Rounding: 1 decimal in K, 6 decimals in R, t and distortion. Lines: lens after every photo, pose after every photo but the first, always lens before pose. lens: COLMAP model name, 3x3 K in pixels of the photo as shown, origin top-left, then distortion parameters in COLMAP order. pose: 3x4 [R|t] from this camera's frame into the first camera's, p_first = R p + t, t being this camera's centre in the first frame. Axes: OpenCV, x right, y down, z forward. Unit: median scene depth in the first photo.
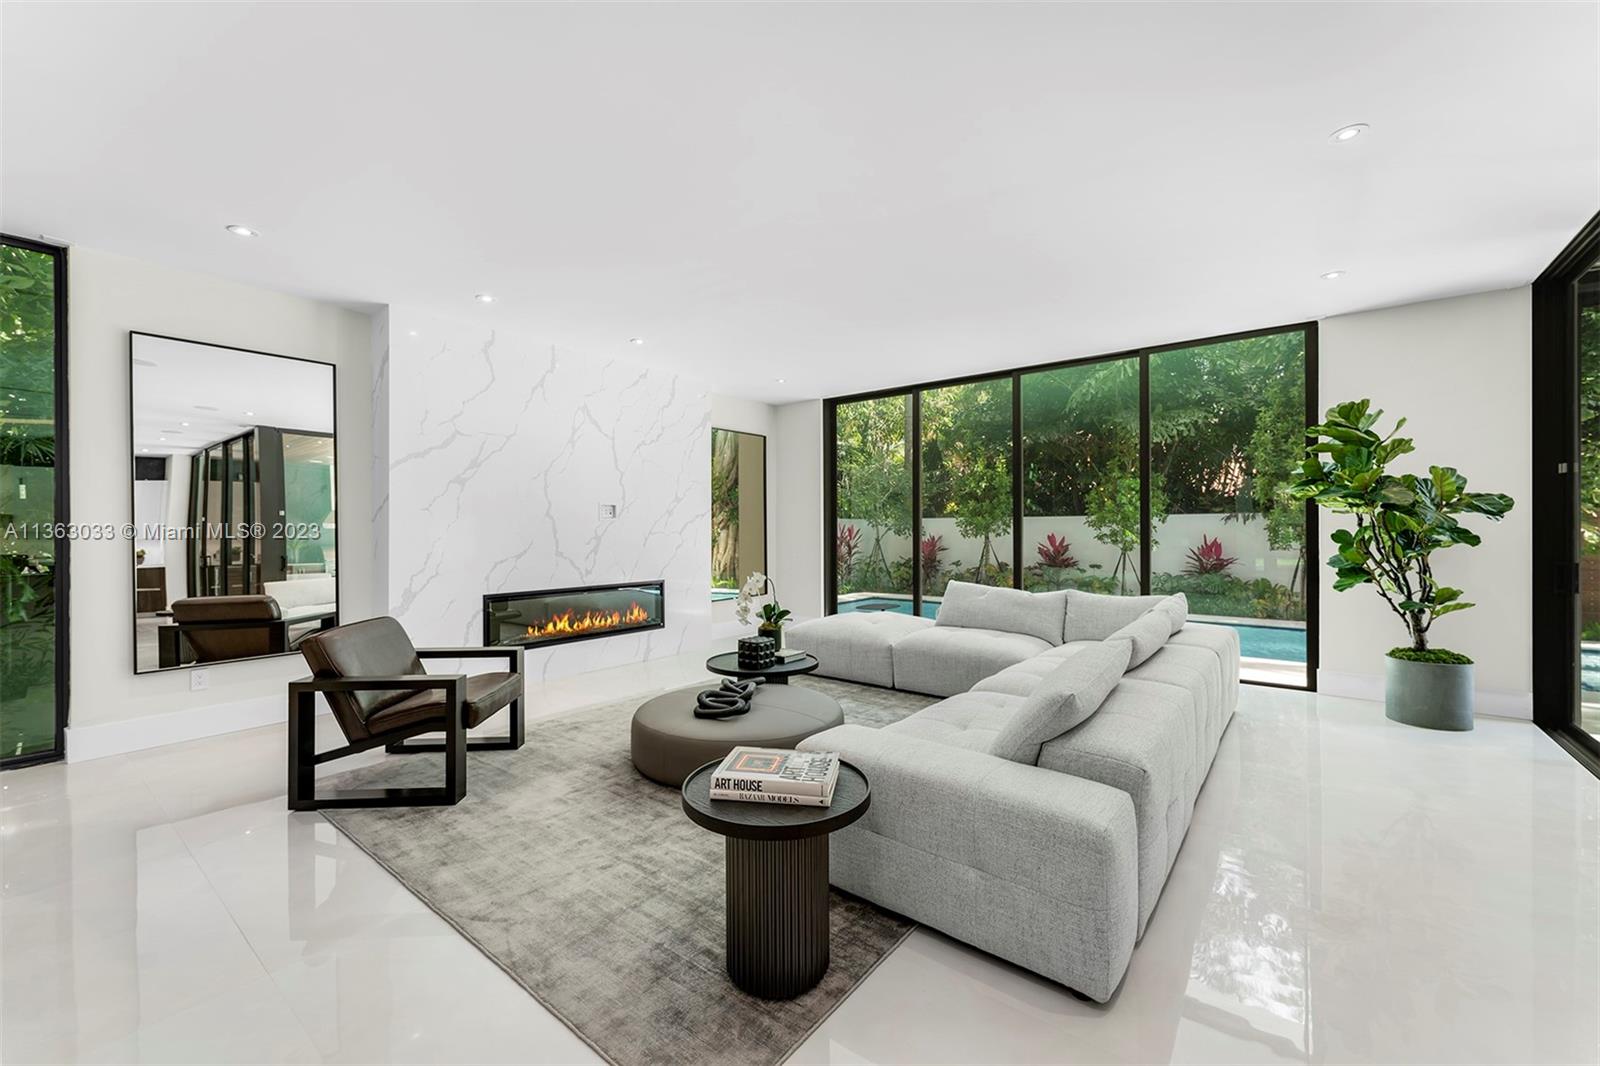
lens RADIAL K [[648.1, 0, 799.6], [0, 648.1, 531.5], [0, 0, 1]] dist [-0.003465, -0.000278]
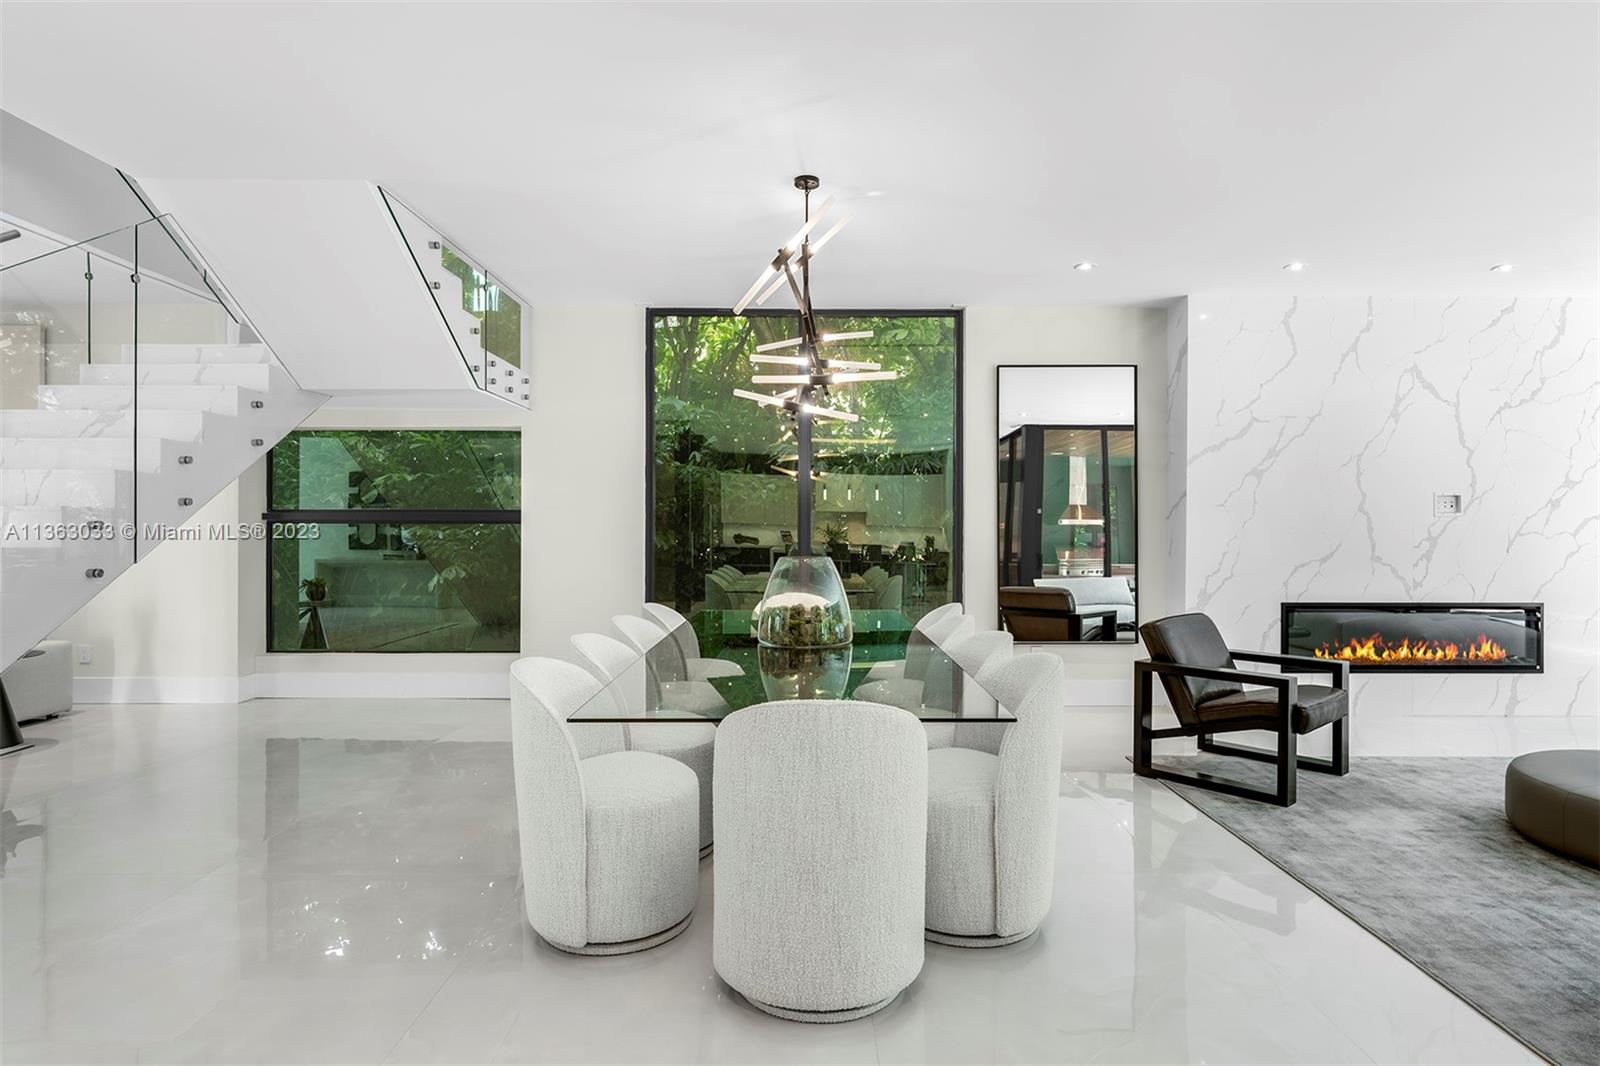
lens RADIAL K [[854.6, 0, 802.2], [0, 854.6, 529.6], [0, 0, 1]] dist [-0.013193, 0.004268]
pose [[0.616639, 0.008149, -0.787204, 0.023090], [-0.007386, 0.999962, 0.004566, -0.000621], [0.787212, 0.002999, 0.616676, -0.306241]]
